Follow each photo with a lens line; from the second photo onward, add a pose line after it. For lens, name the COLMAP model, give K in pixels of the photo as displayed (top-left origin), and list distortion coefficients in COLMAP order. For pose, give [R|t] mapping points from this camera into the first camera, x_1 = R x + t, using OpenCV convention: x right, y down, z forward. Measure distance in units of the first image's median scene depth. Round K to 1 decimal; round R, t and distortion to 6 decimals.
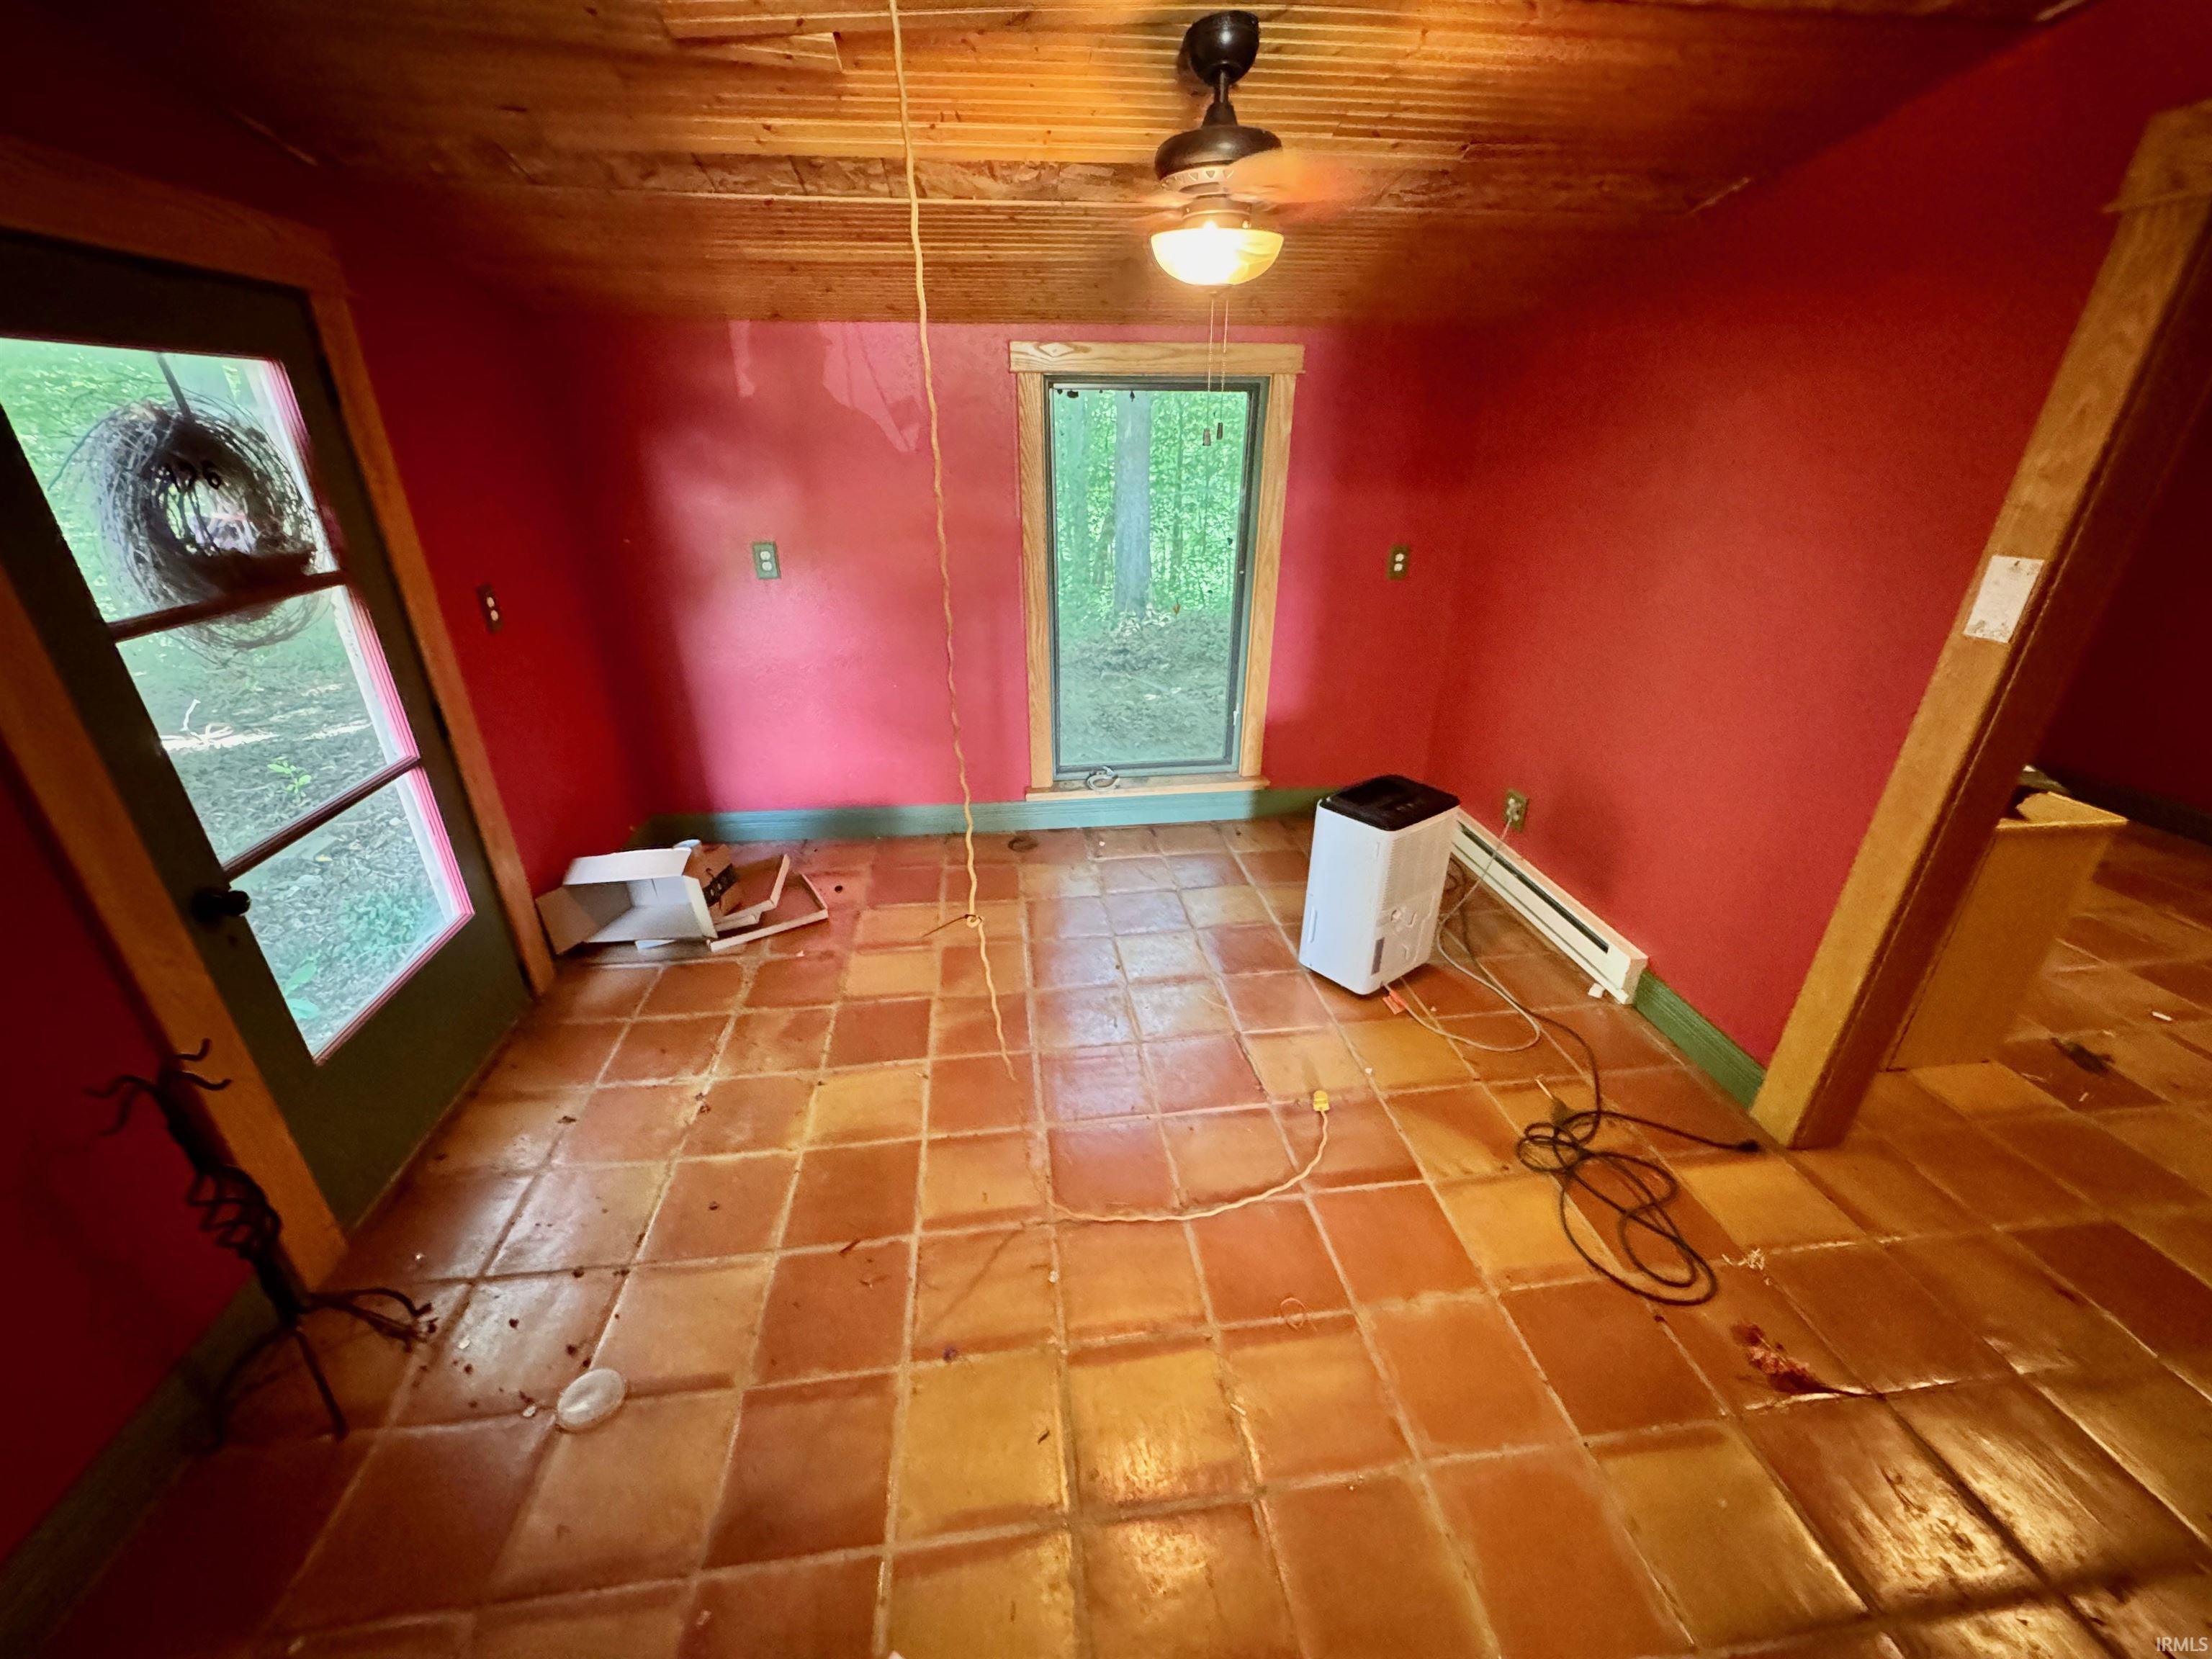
lens RADIAL K [[888.3, 0, 1101.8], [0, 888.3, 834.3], [0, 0, 1]] dist [0.001022, 0.000137]
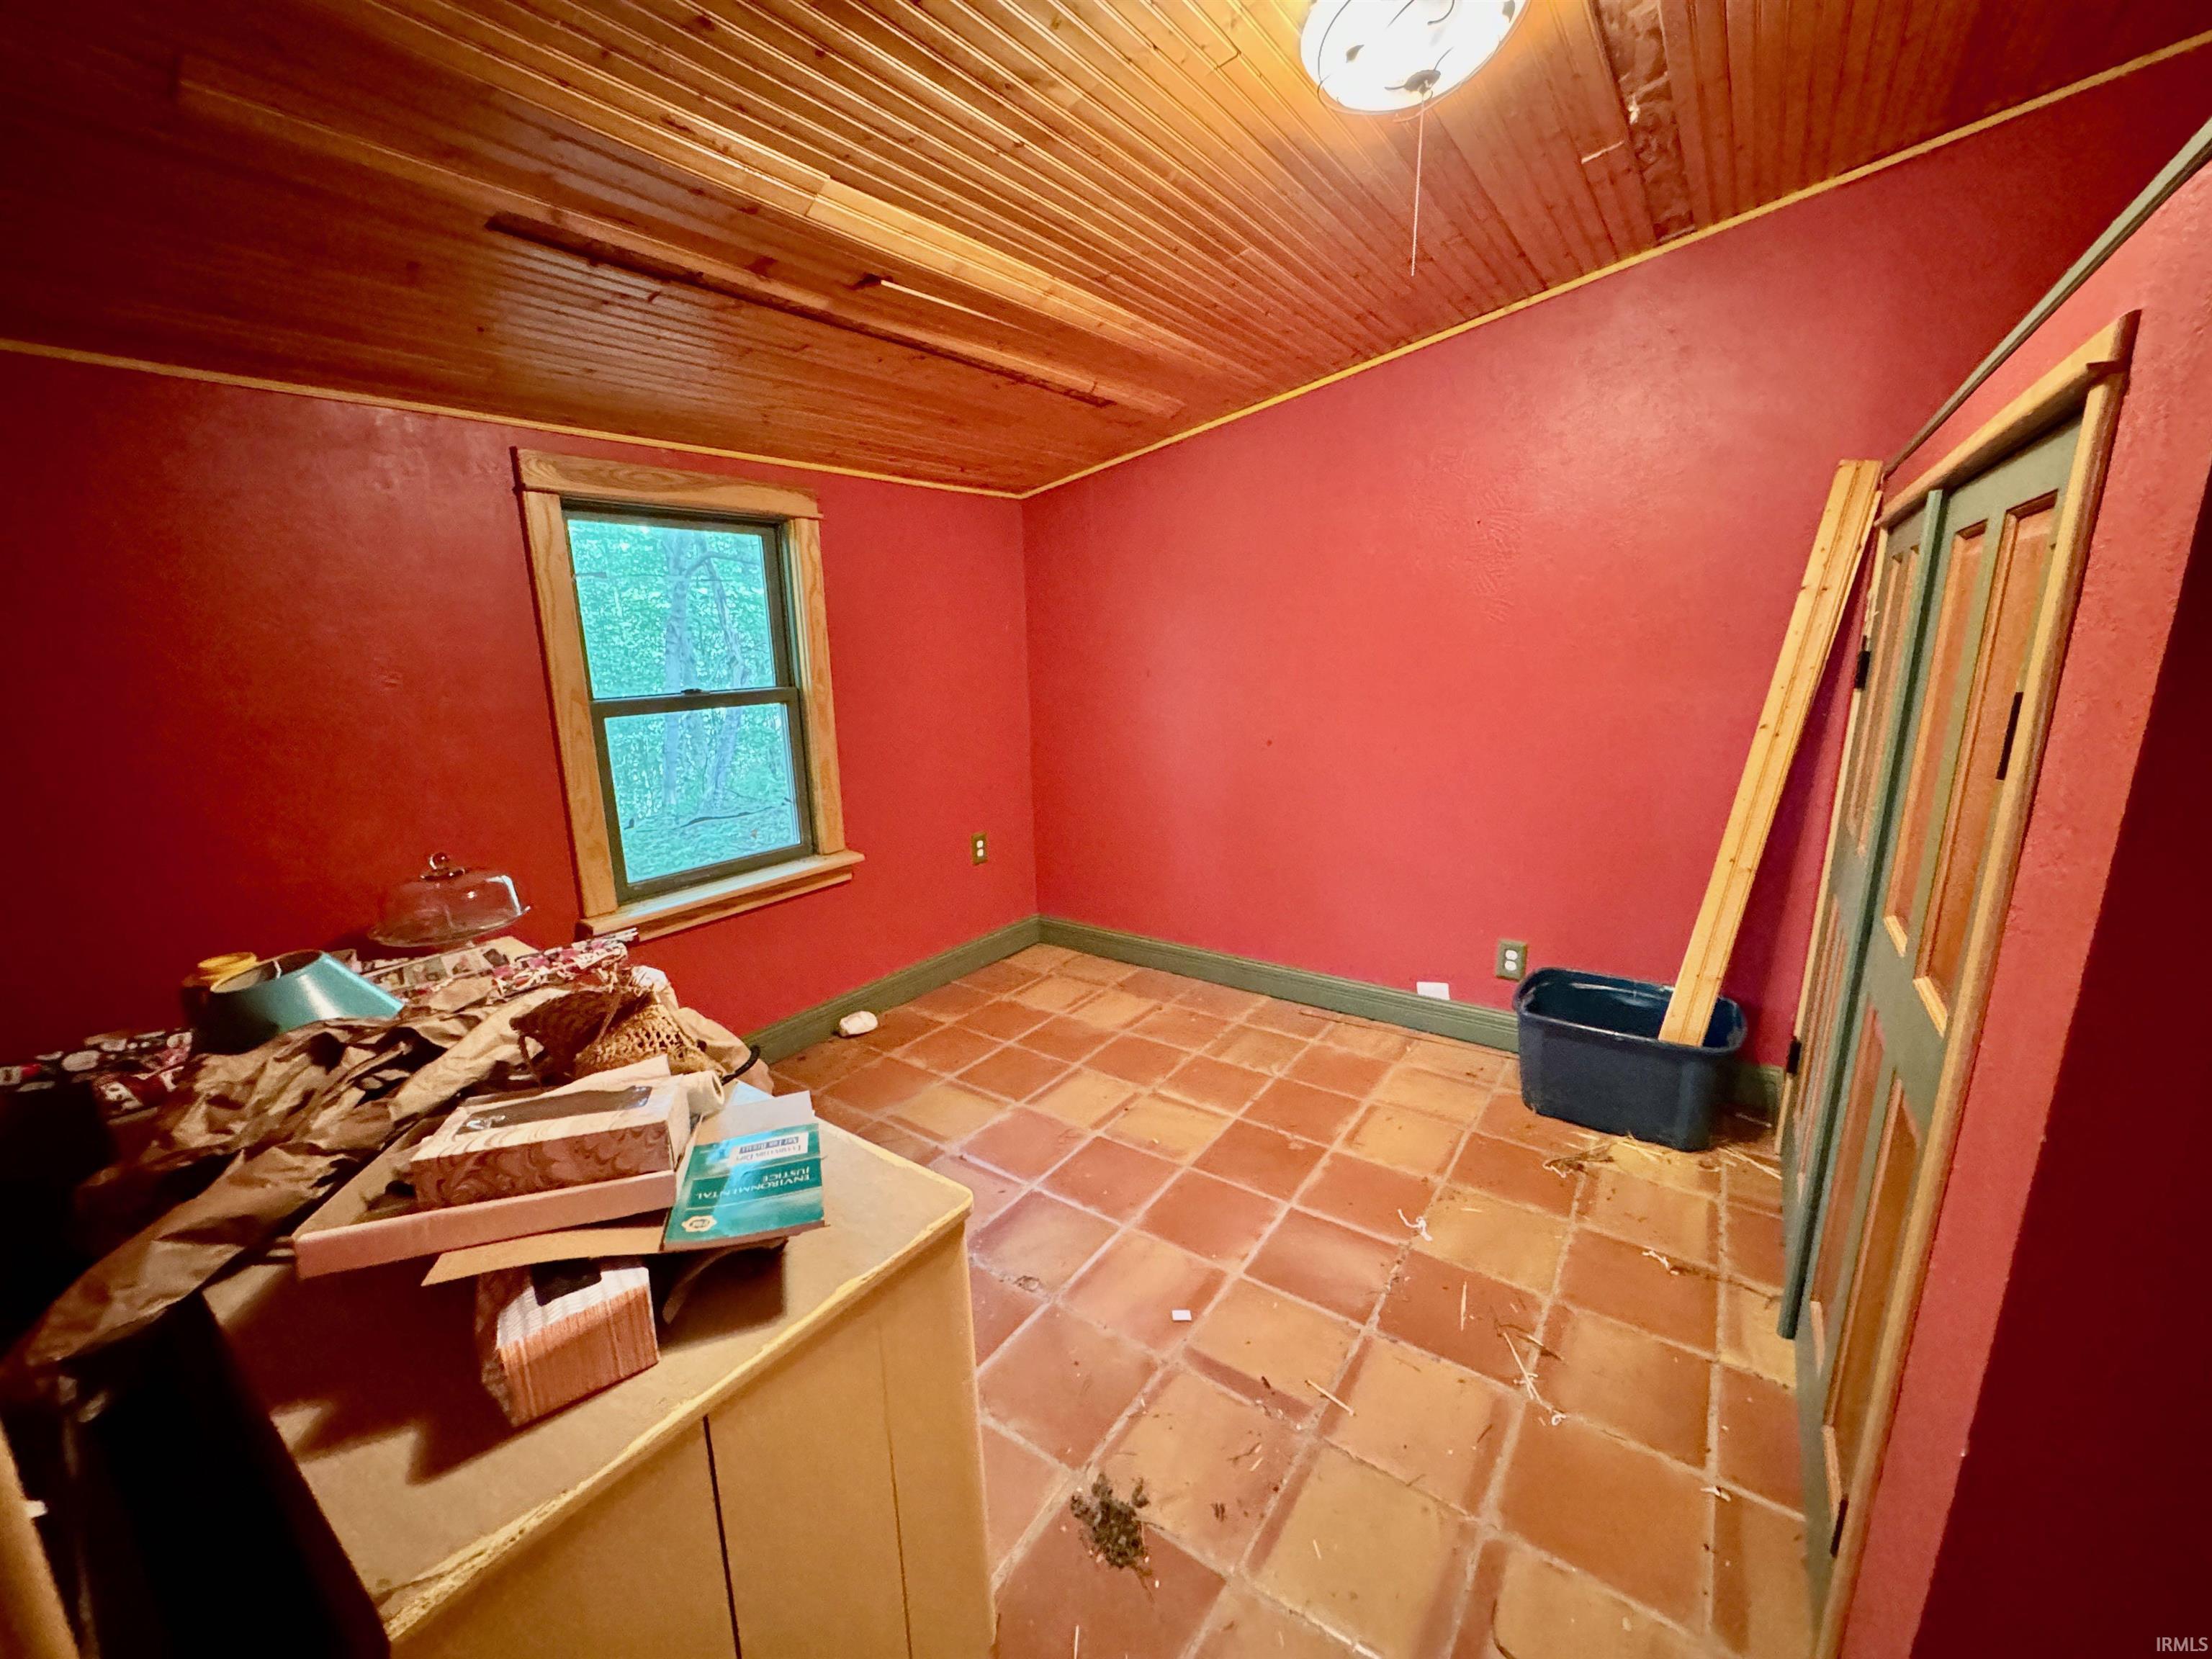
lens RADIAL K [[888.3, 0, 1103.7], [0, 888.3, 830.7], [0, 0, 1]] dist [0.001022, 0.000137]
pose [[0.677348, -0.175567, 0.714406, 0.714414], [0.330520, 0.940202, -0.082319, -0.124897], [-0.657233, 0.291883, 0.694873, 0.435503]]
